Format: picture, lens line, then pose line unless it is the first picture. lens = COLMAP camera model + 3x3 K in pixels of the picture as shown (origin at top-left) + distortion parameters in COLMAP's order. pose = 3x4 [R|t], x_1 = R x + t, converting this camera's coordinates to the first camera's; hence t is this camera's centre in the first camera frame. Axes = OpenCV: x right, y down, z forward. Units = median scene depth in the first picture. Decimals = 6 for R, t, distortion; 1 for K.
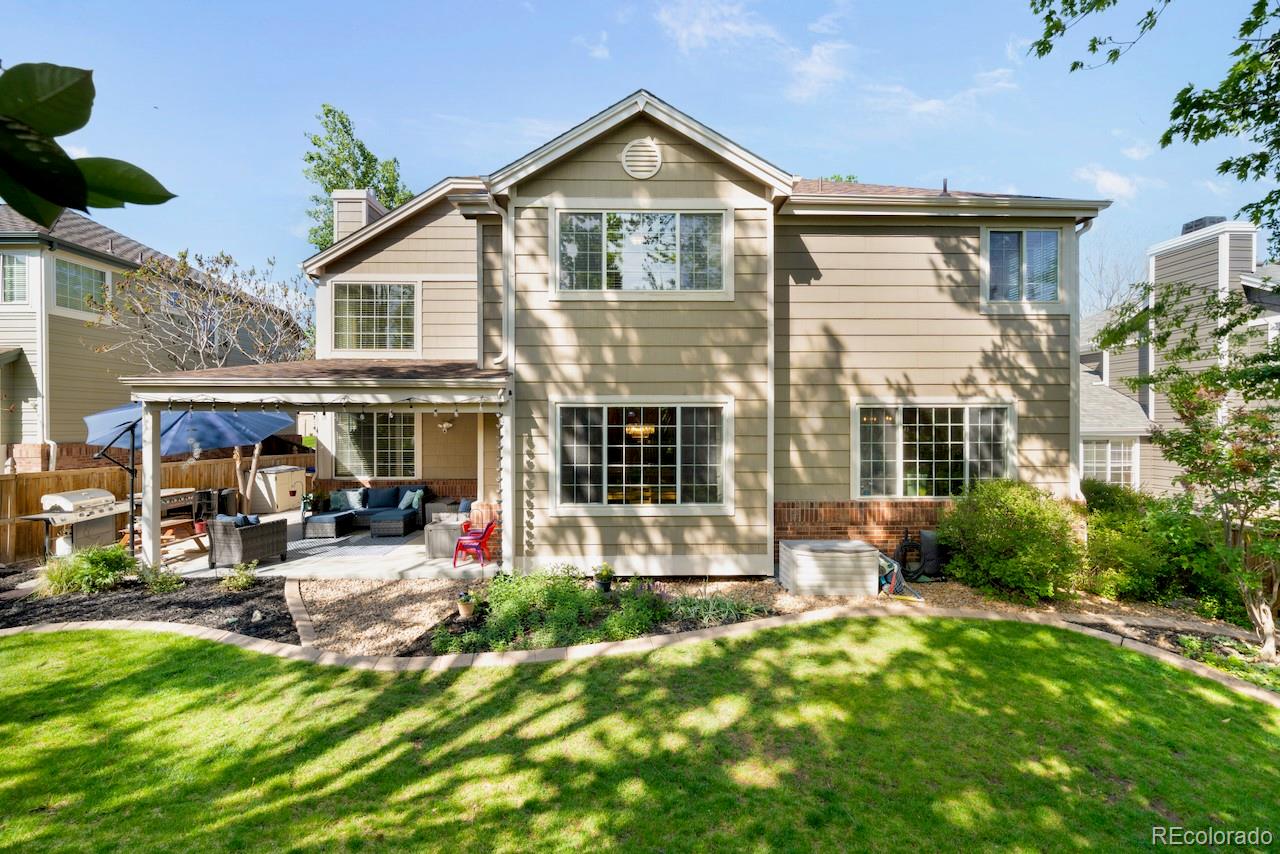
lens RADIAL K [[518.0, 0, 767.8], [0, 518.0, 382.5], [0, 0, 1]] dist [-0.002457, 0.000600]
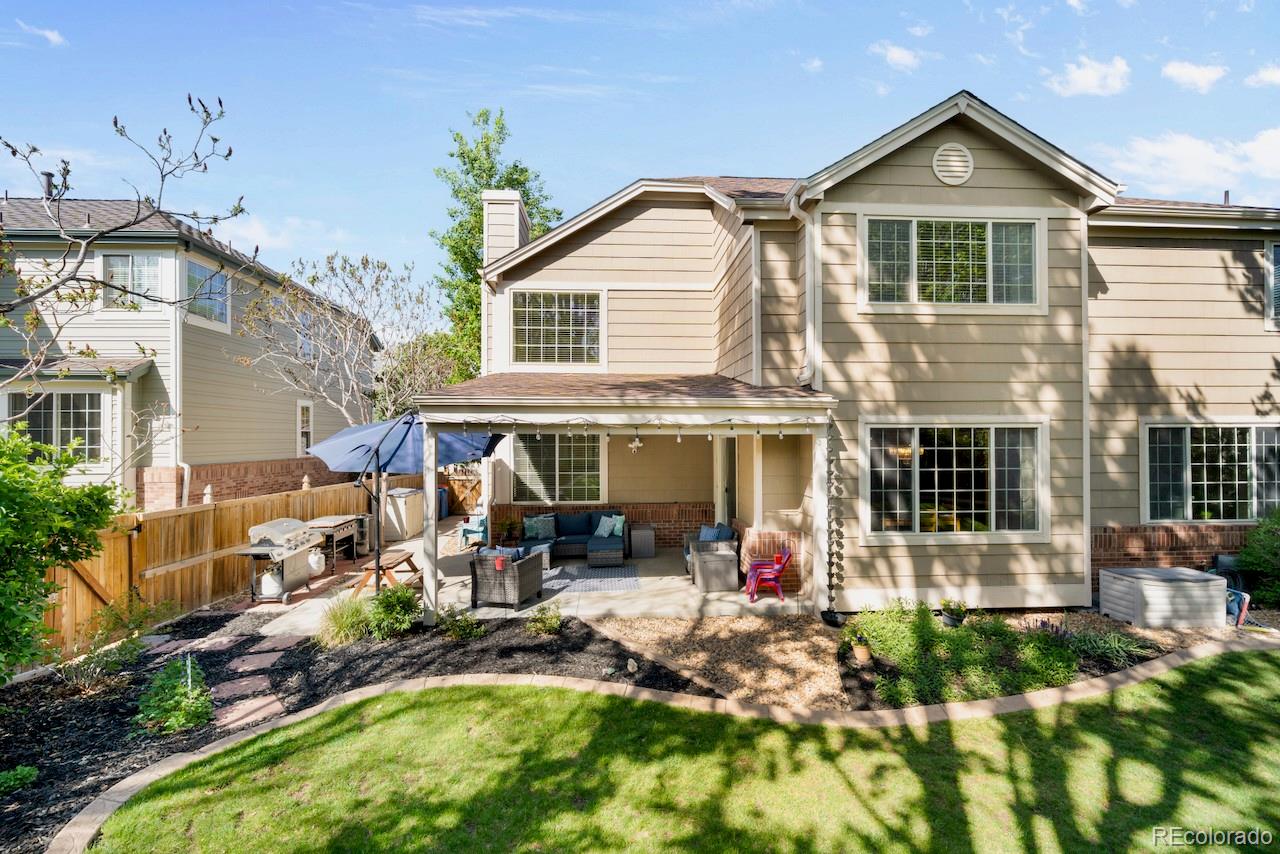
lens RADIAL K [[518.0, 0, 572.2], [0, 518.0, 386.1], [0, 0, 1]] dist [-0.002457, 0.000600]
pose [[0.999109, 0.002183, 0.042145, -0.975810], [-0.001771, 0.999950, -0.009791, -0.017370], [-0.042164, 0.009708, 0.999064, 0.093737]]
